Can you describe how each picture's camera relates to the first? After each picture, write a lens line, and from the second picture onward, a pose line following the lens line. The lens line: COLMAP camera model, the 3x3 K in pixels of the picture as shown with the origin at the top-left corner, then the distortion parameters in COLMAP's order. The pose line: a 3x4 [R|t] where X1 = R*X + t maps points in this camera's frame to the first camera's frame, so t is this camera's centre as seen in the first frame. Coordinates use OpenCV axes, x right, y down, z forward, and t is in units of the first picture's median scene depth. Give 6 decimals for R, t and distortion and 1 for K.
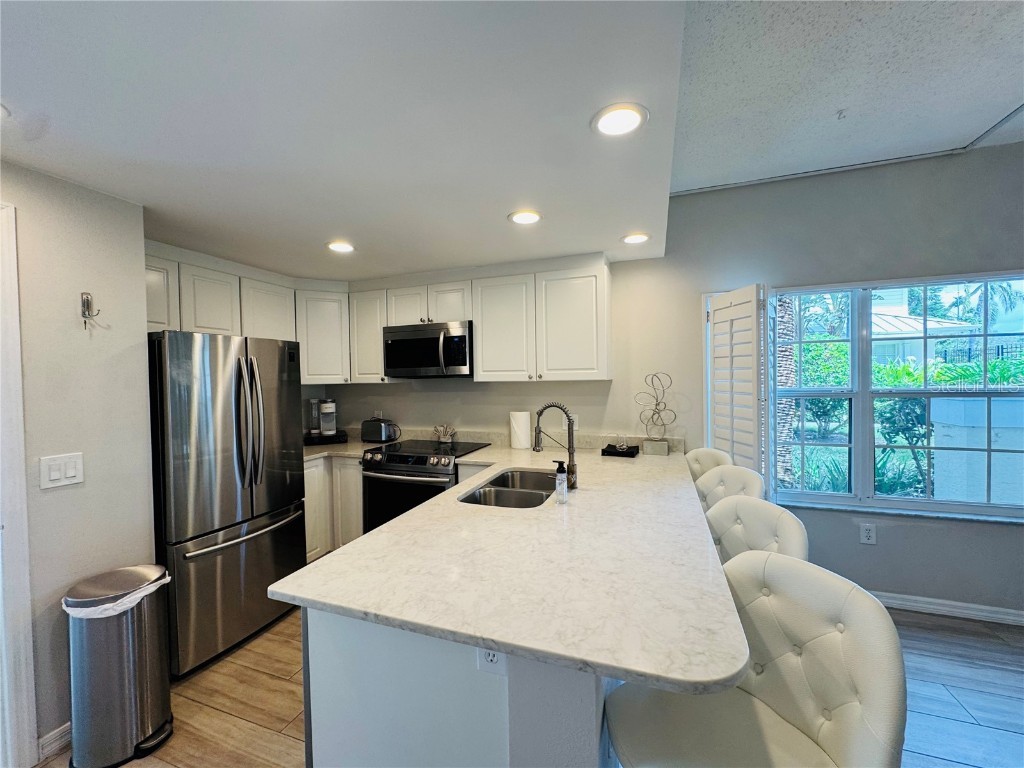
lens RADIAL K [[411.9, 0, 511.1], [0, 411.9, 386.4], [0, 0, 1]] dist [0.003601, 0.000191]
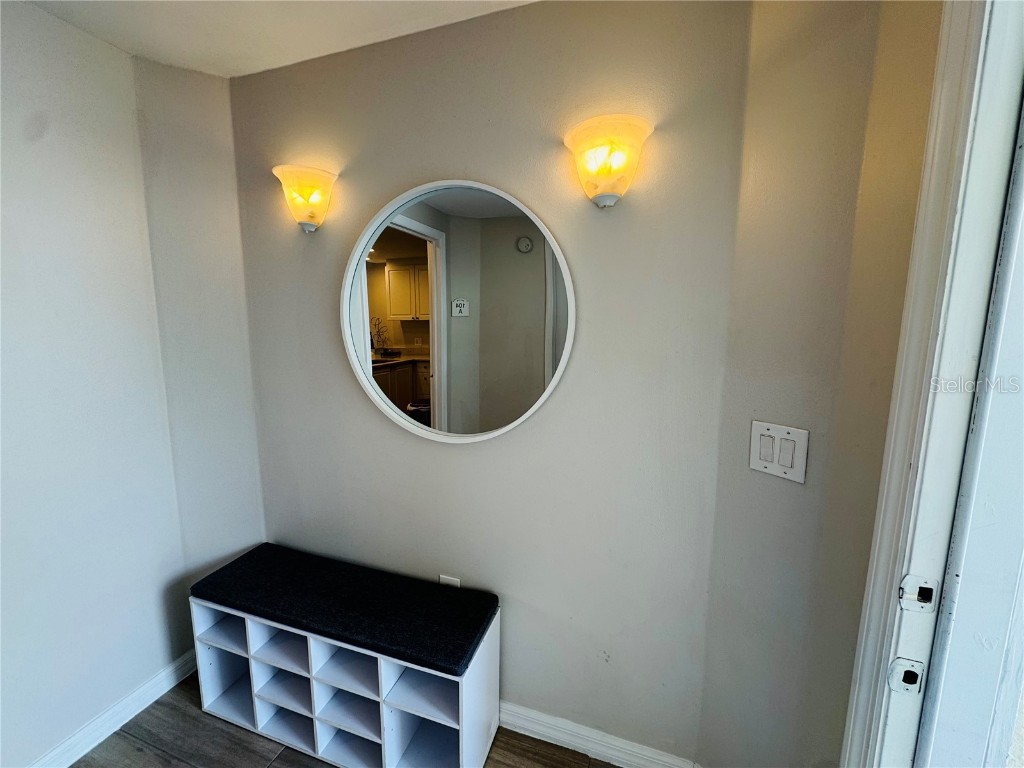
lens RADIAL K [[411.9, 0, 512.2], [0, 411.9, 381.1], [0, 0, 1]] dist [0.003601, 0.000191]
pose [[-0.019815, -0.128730, 0.991482, -1.910384], [0.014083, 0.991542, 0.129019, 0.026870], [-0.999704, 0.016520, -0.017835, 0.601142]]
